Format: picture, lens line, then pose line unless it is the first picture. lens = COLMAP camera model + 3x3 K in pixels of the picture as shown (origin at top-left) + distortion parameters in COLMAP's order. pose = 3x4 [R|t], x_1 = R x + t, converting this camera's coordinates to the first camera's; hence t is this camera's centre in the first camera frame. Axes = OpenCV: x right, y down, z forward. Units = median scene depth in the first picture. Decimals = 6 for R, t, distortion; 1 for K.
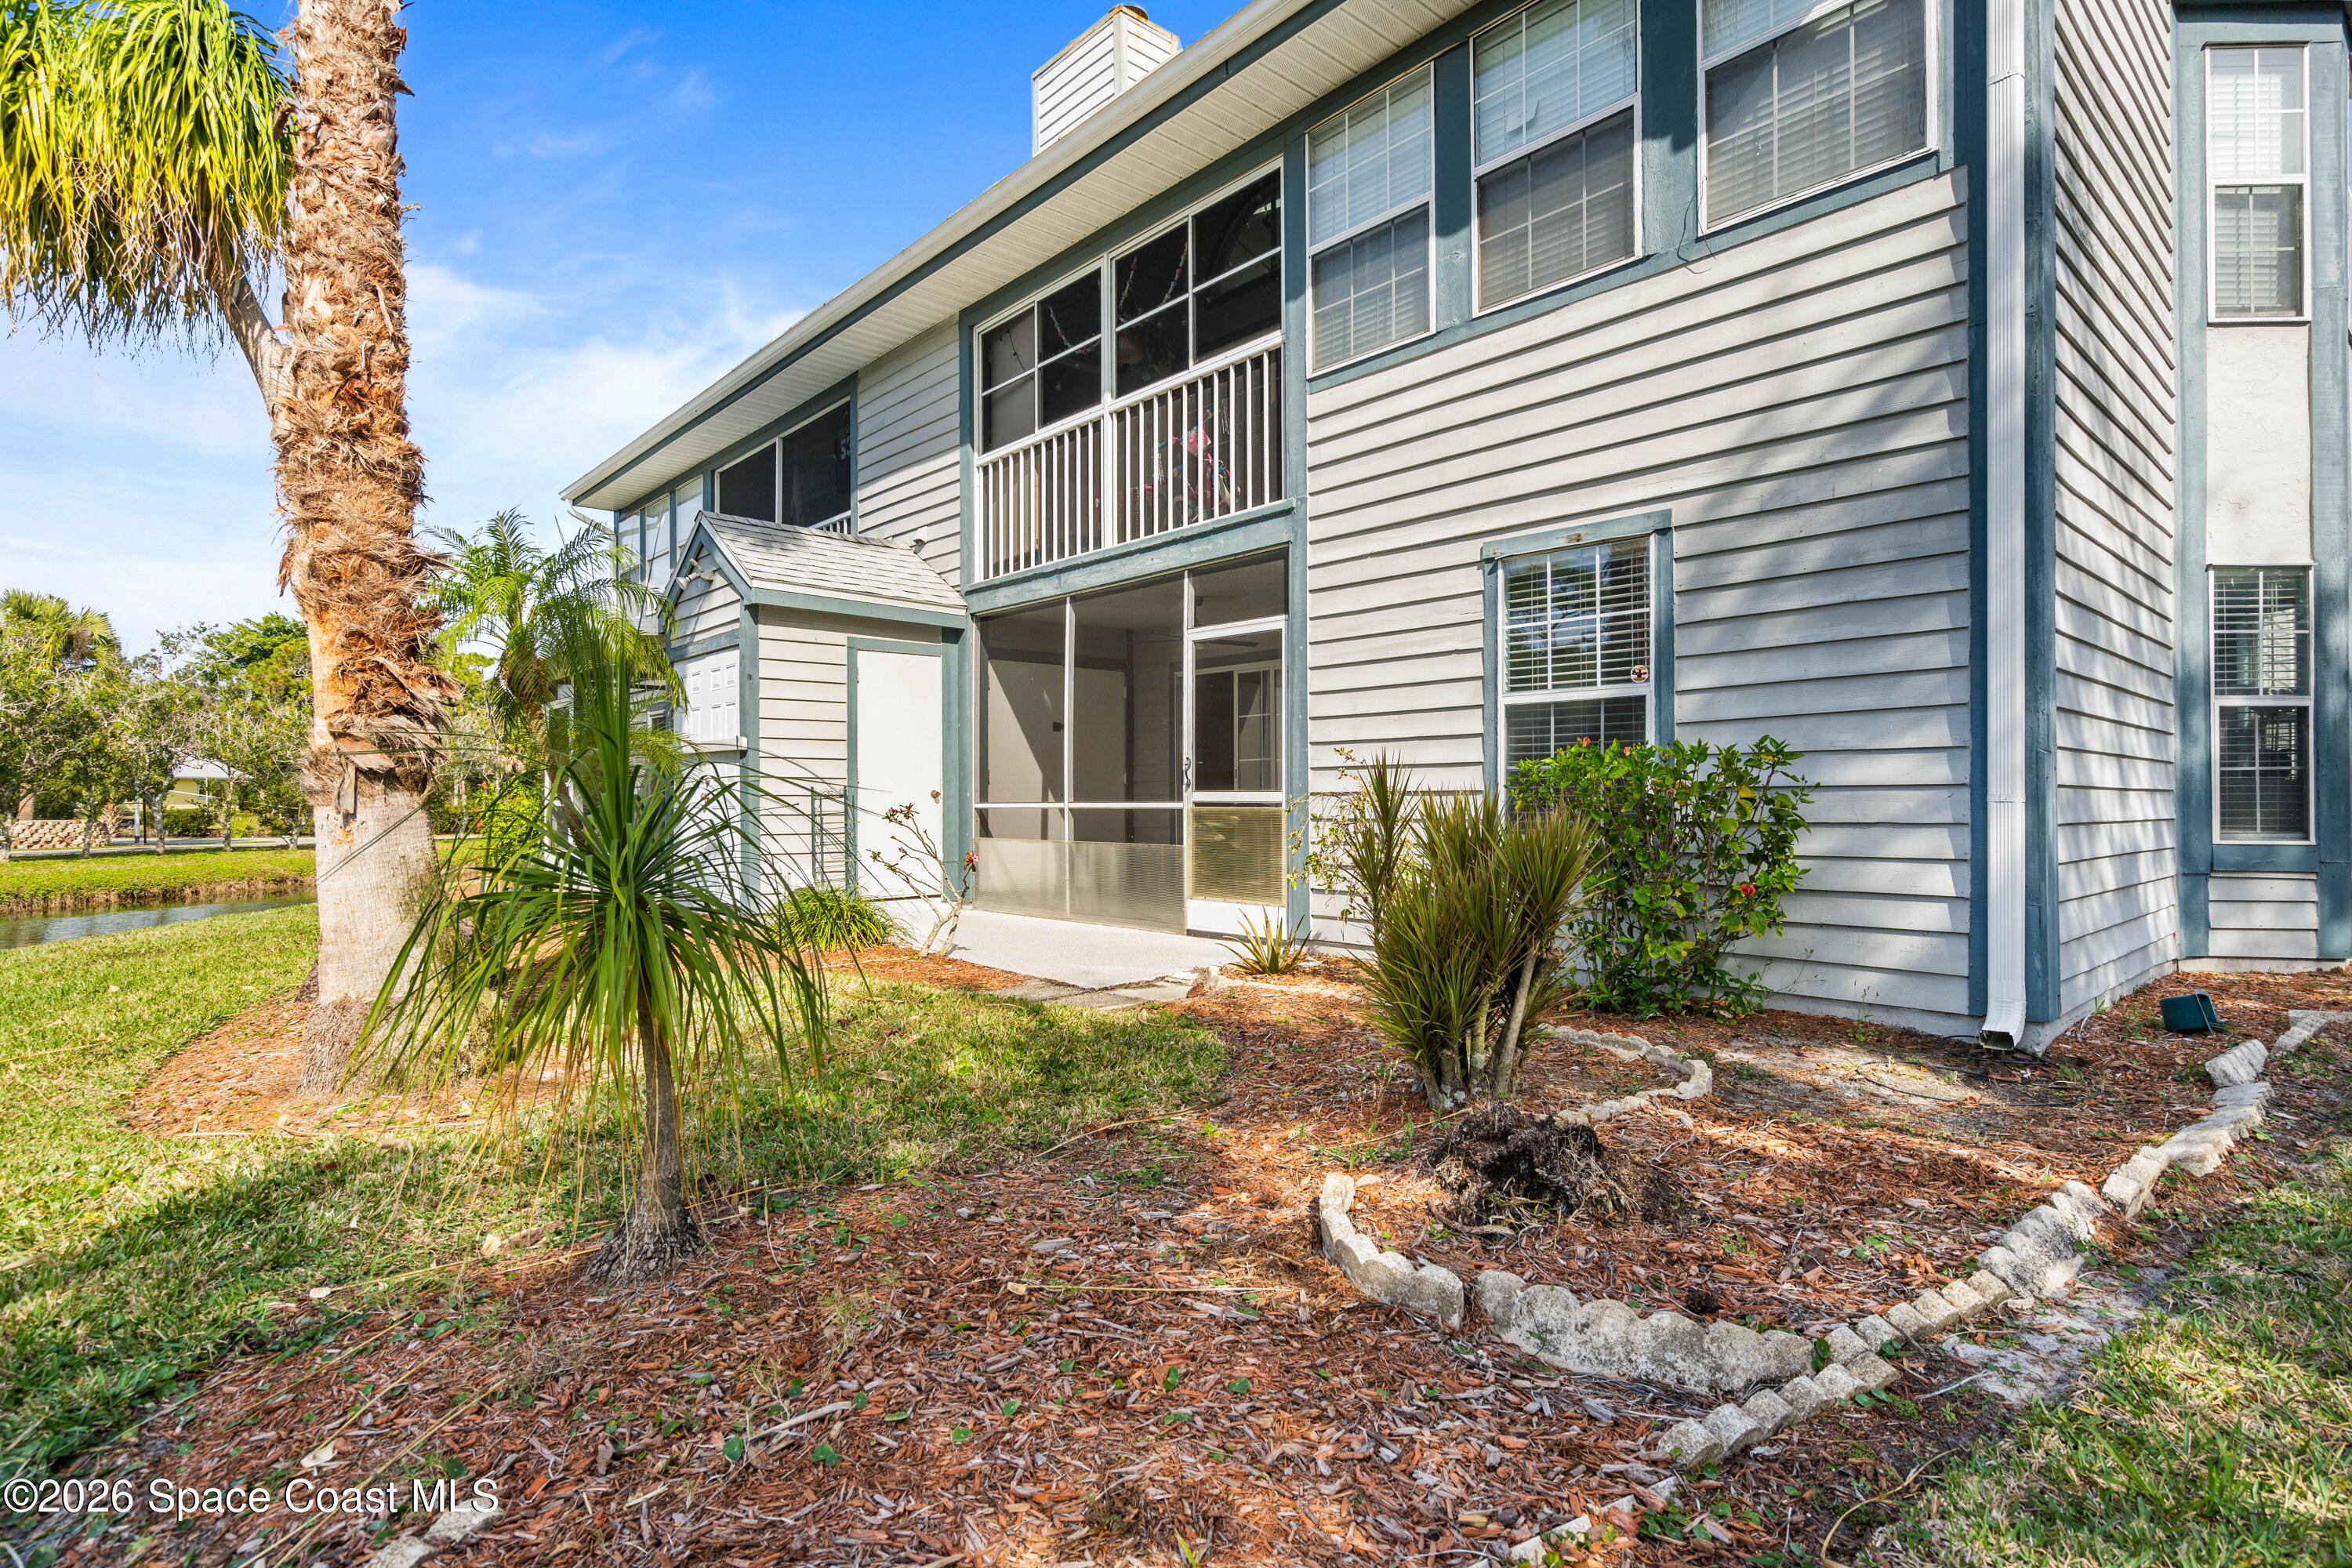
lens RADIAL K [[1161.0, 0, 1176.0], [0, 1161.0, 784.0], [0, 0, 1]] dist [0.001330, -0.000196]
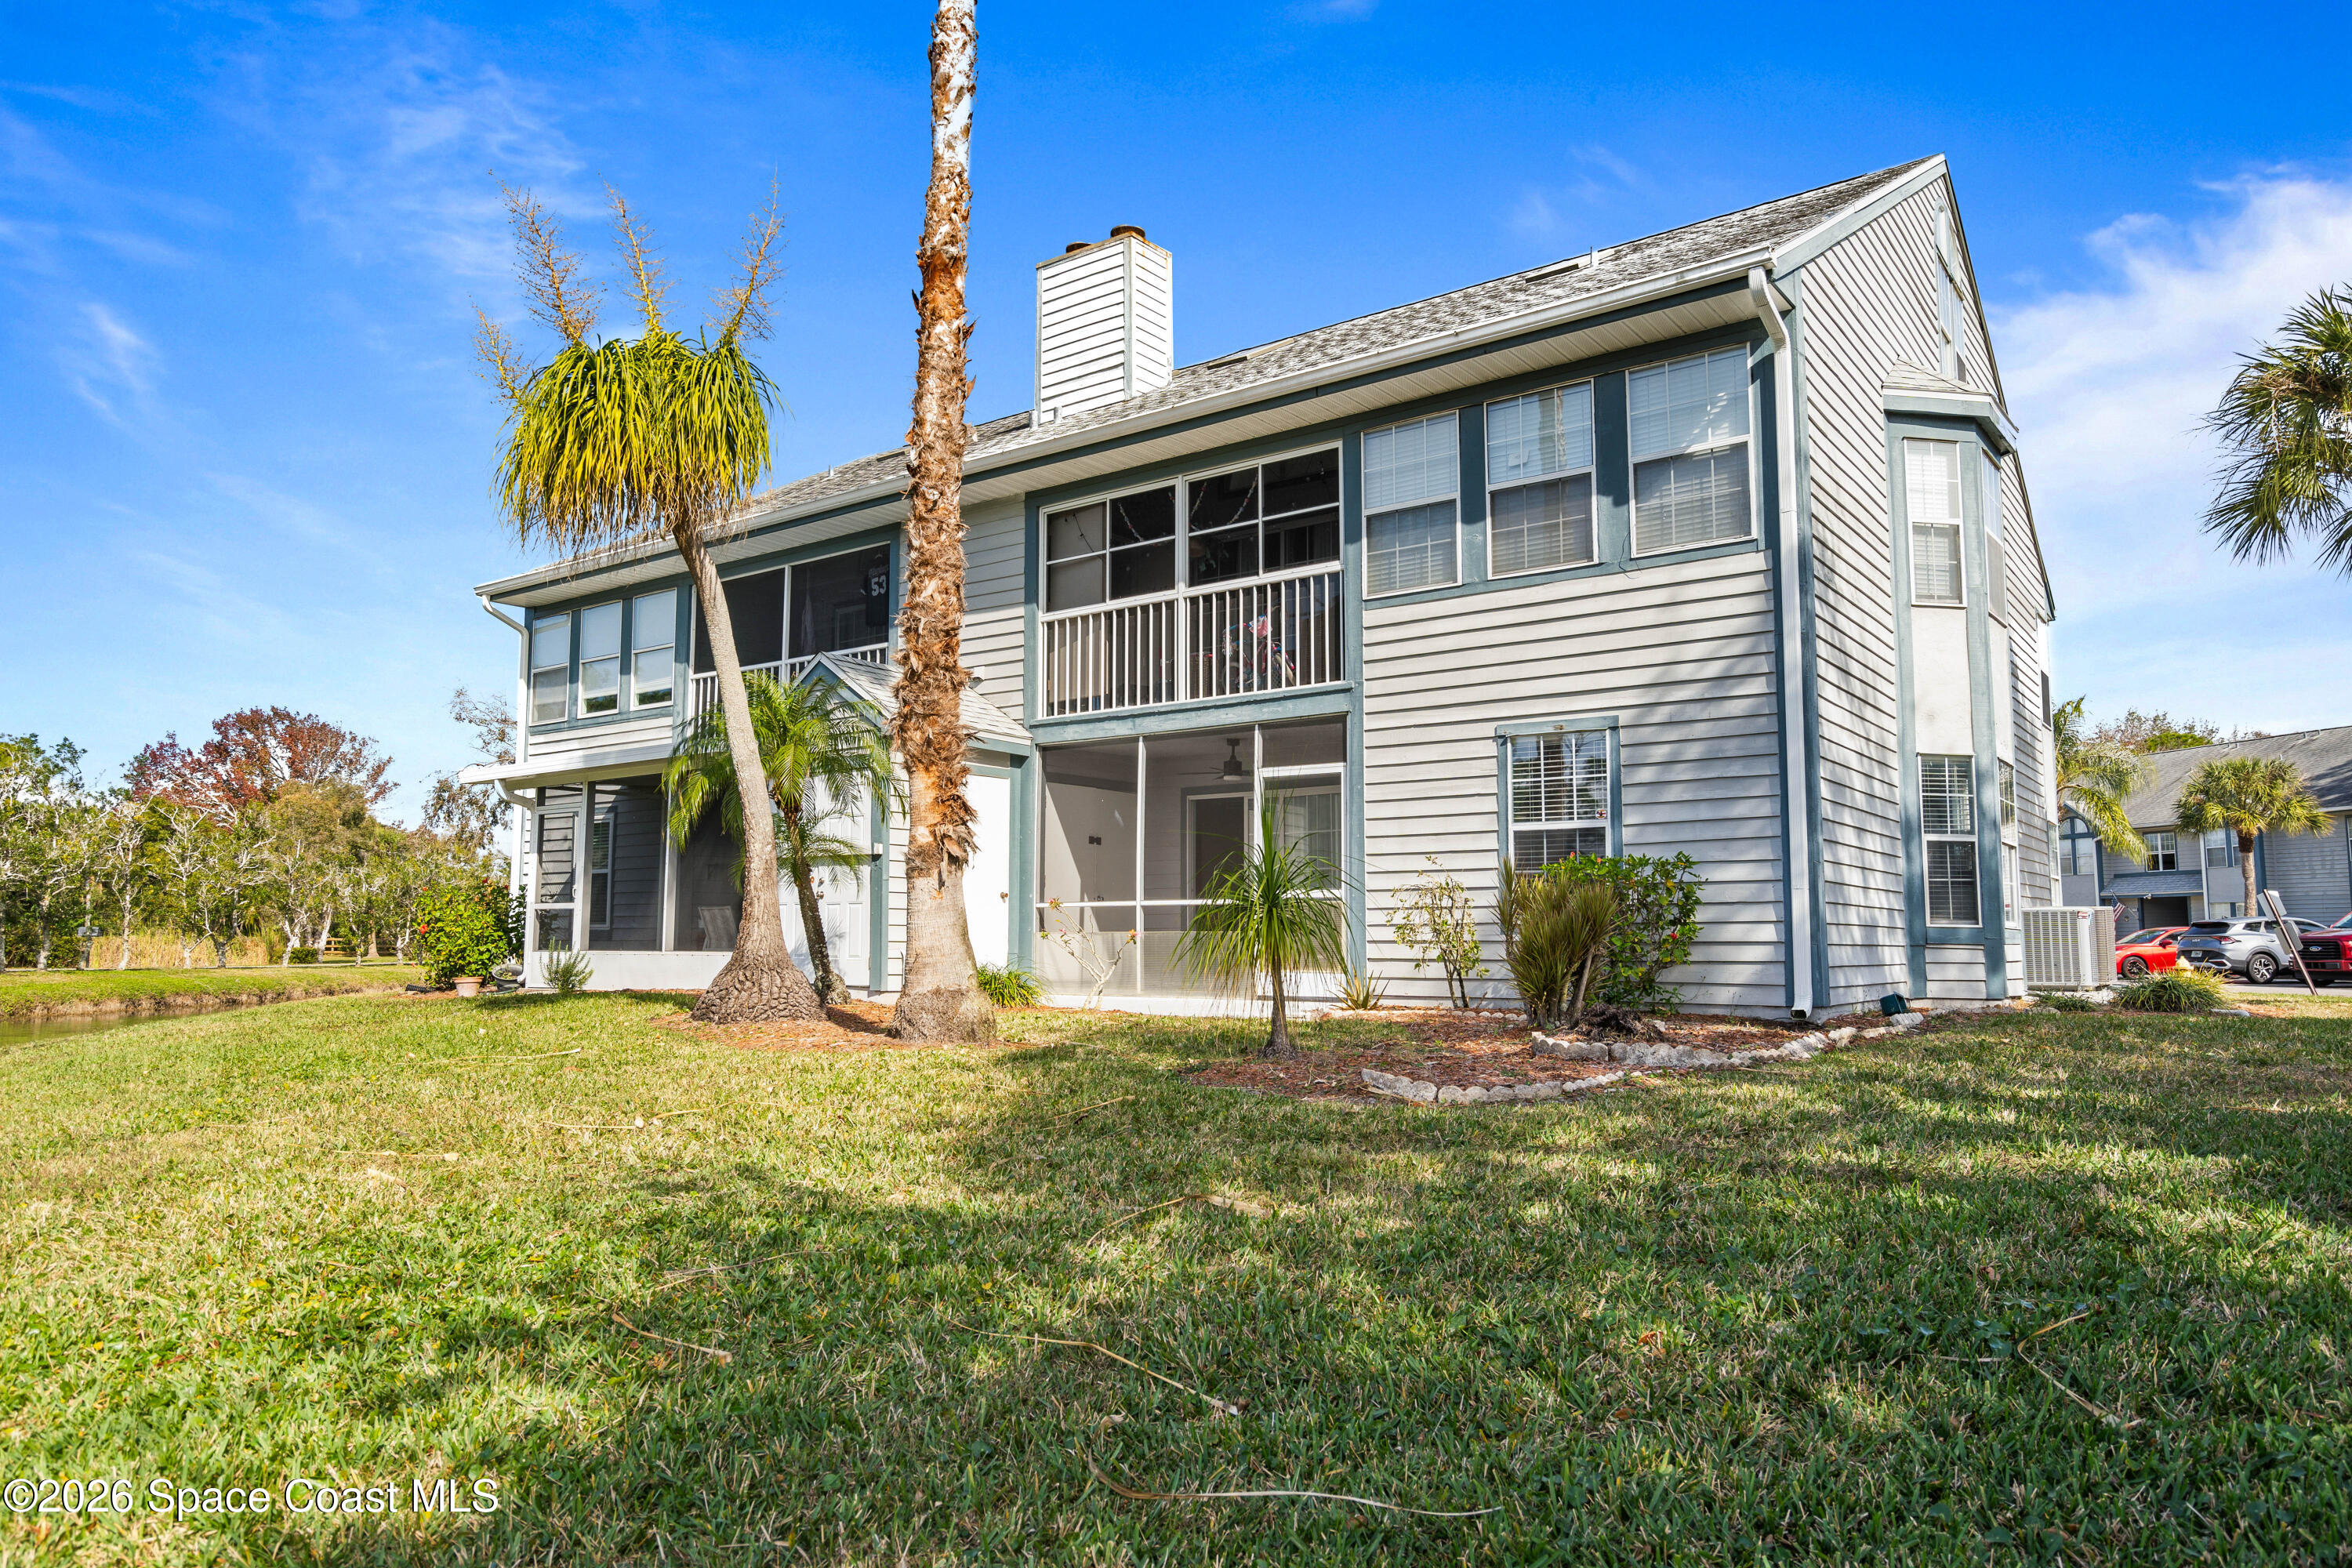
lens RADIAL K [[1516.8, 0, 1176.0], [0, 1516.8, 784.0], [0, 0, 1]] dist [0.002496, 0.000697]
pose [[0.979890, 0.025299, 0.197930, -0.528195], [-0.007243, 0.995786, -0.091426, 0.054321], [-0.199409, 0.088154, 0.975943, -0.836606]]
